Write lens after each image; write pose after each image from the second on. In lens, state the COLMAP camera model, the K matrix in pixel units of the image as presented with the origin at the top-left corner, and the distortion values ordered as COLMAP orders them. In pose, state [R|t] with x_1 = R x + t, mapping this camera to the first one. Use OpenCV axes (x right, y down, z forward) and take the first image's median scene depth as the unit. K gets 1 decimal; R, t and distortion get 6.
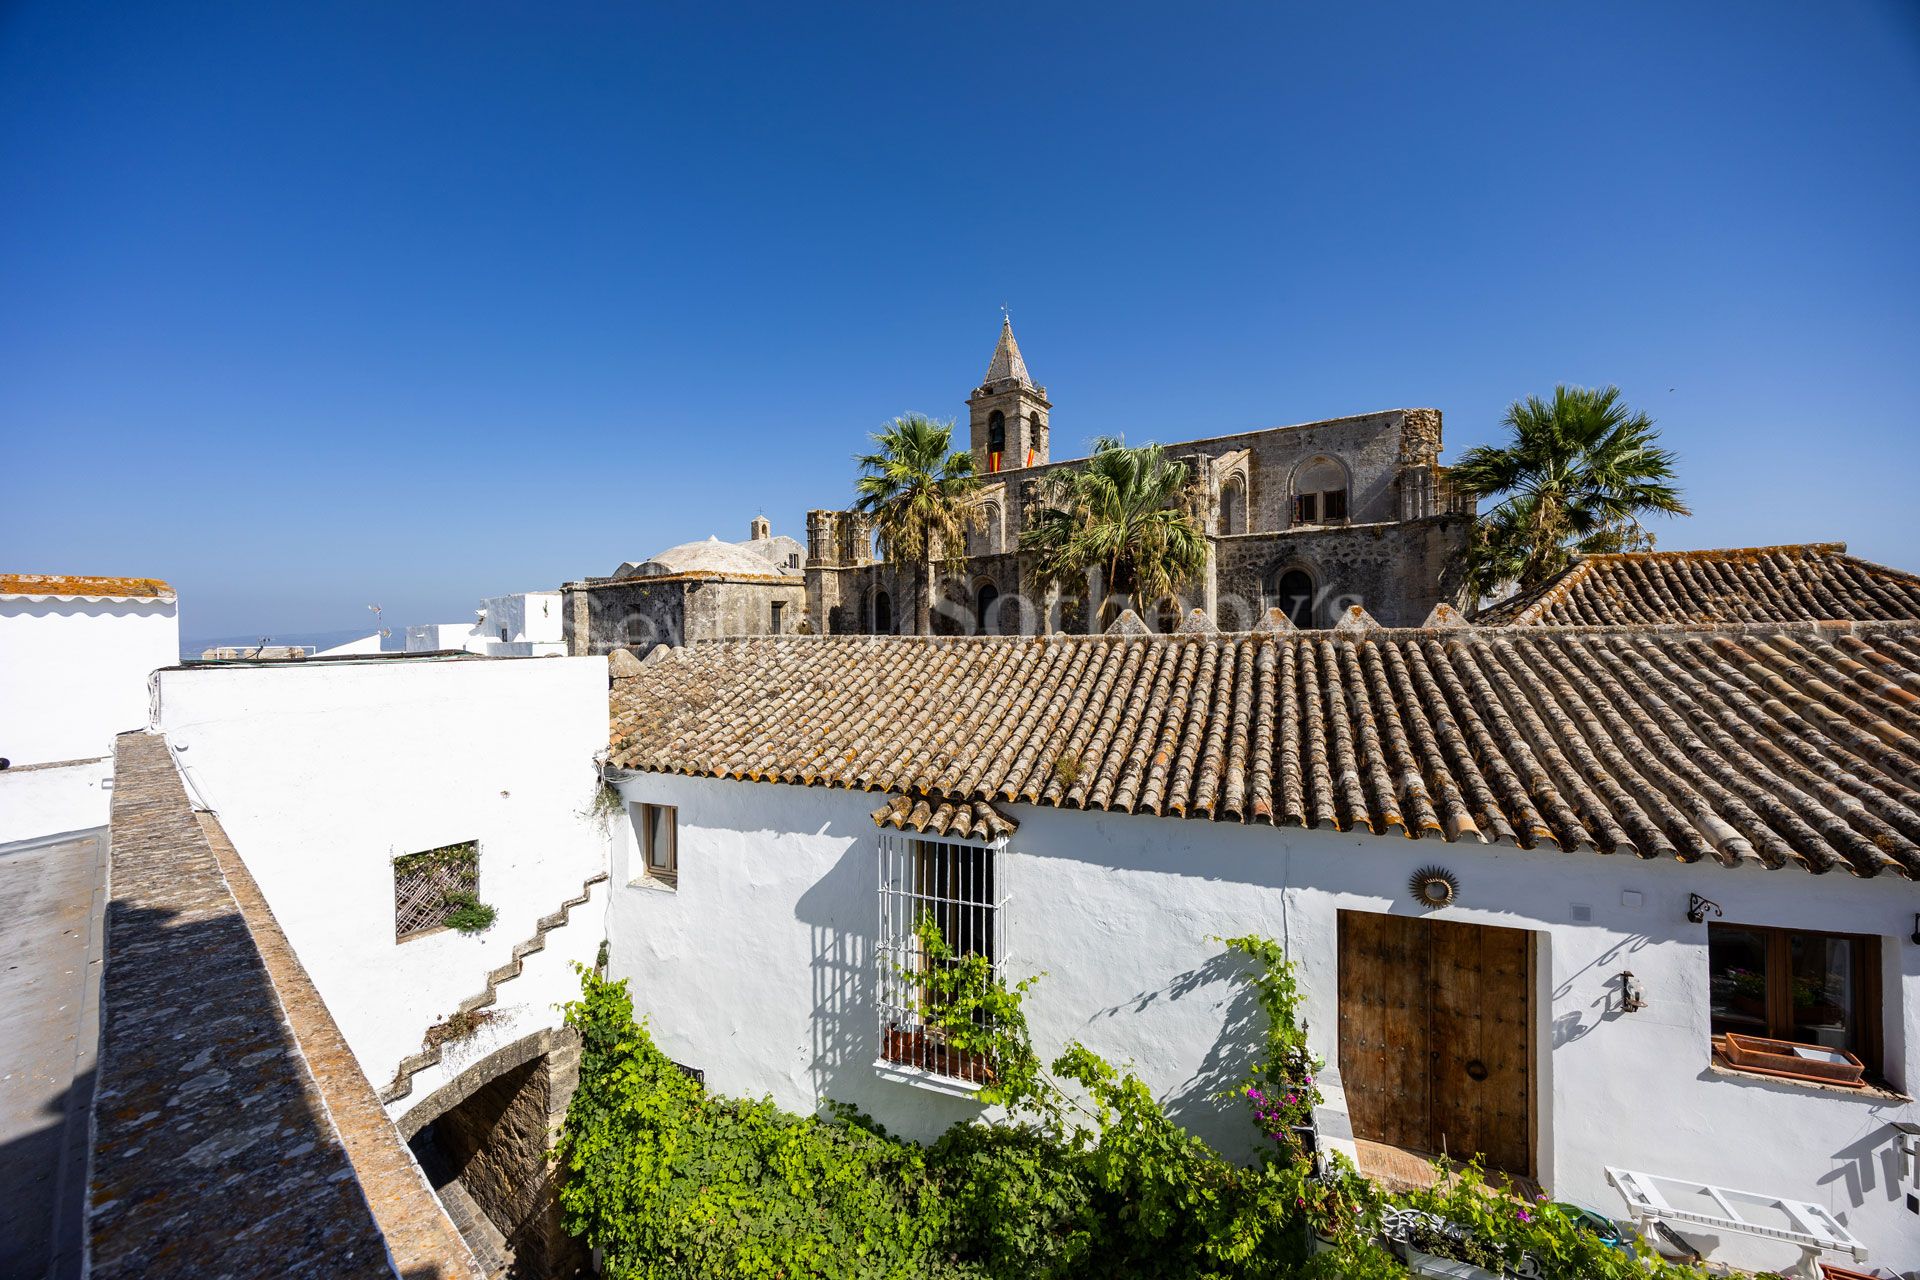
lens RADIAL K [[691.8, 0, 960.0], [0, 691.8, 640.0], [0, 0, 1]] dist [-0.000262, -0.000161]
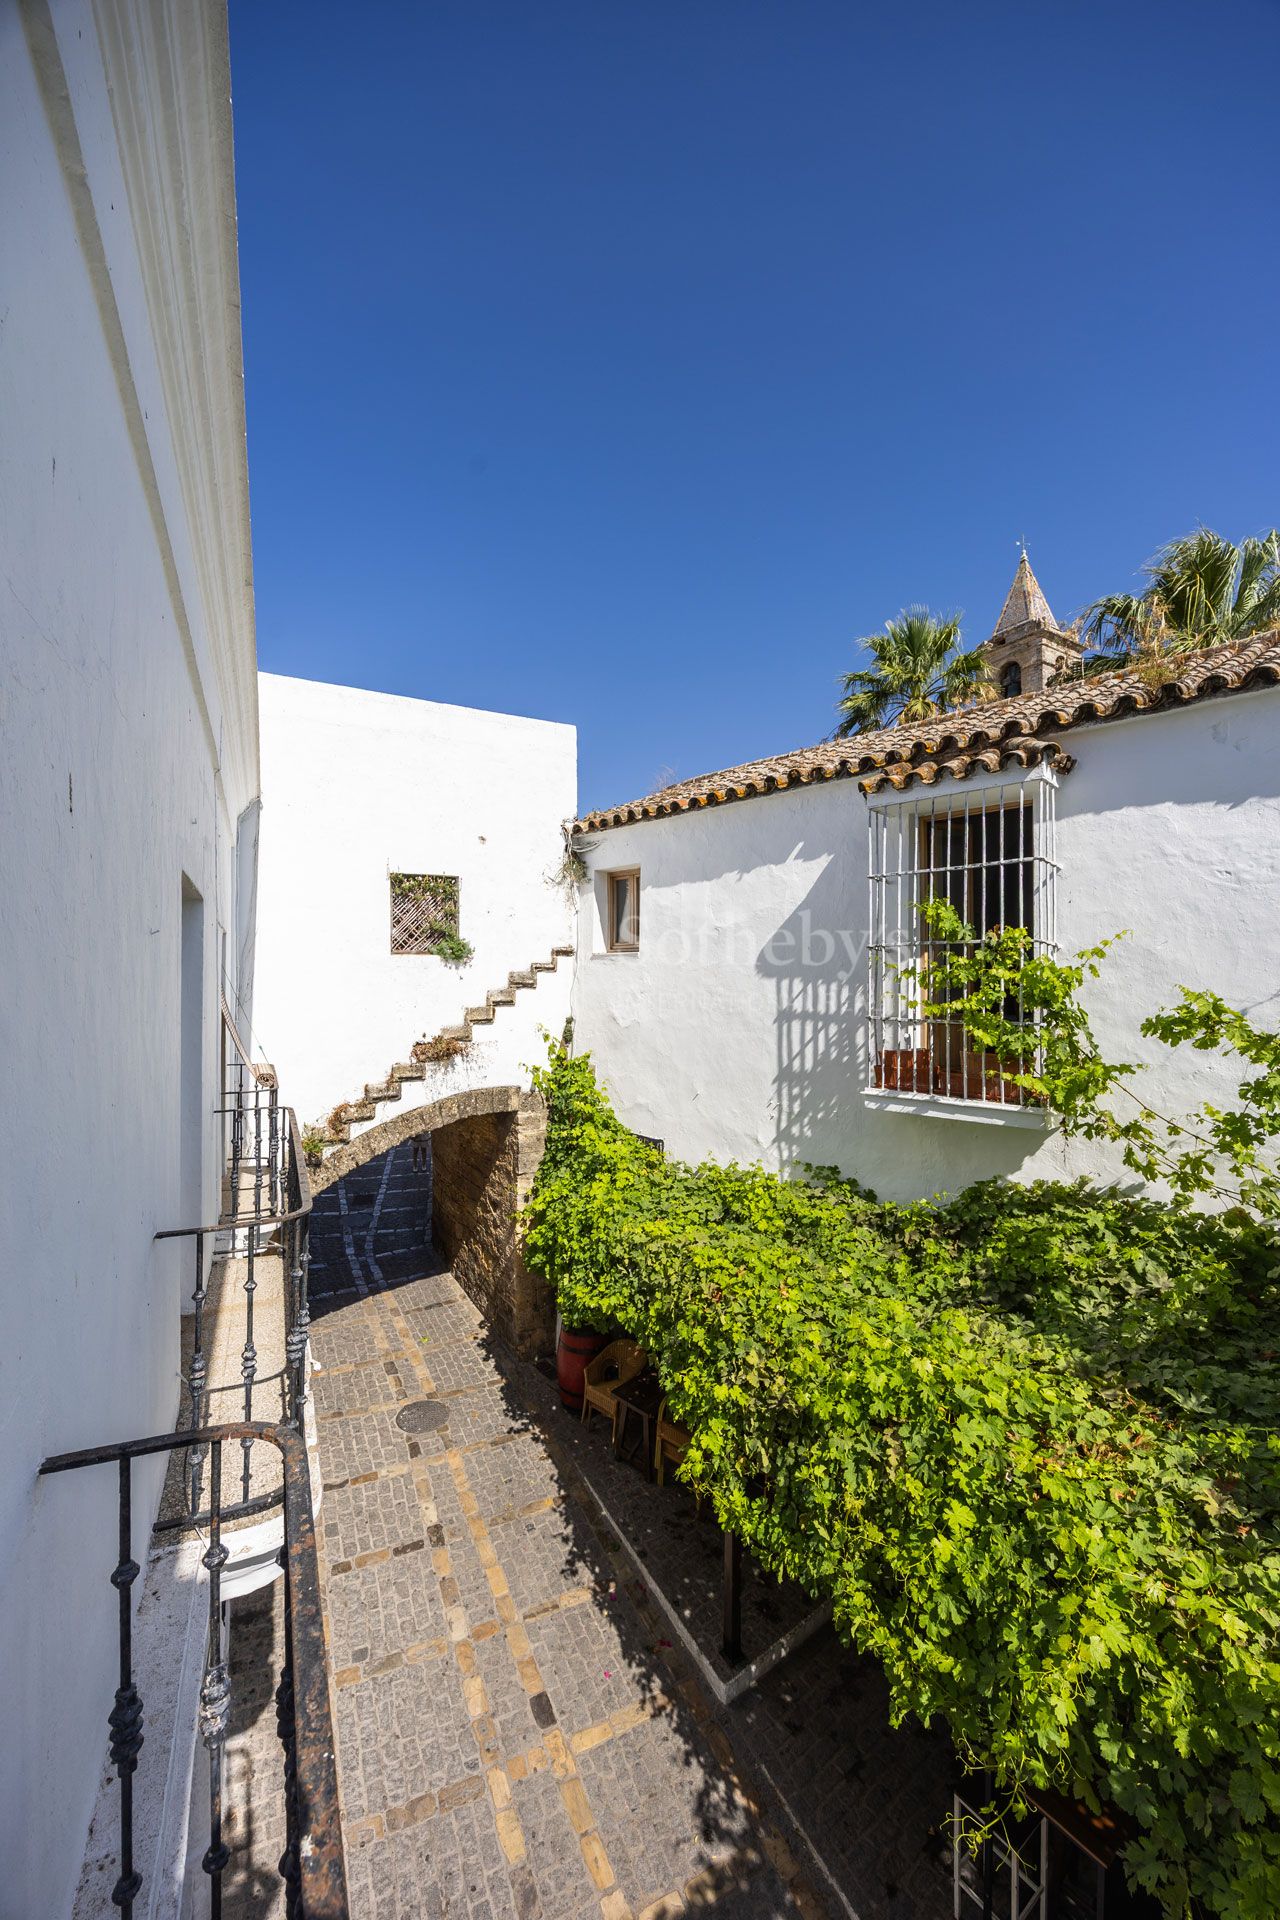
lens RADIAL K [[732.8, 0, 640.0], [0, 732.8, 960.0], [0, 0, 1]] dist [0.000059, 0.000026]
pose [[0.916308, 0.001146, -0.400472, -0.019285], [-0.007390, 0.999874, -0.014048, 0.413784], [0.400406, 0.015832, 0.916201, 0.117154]]
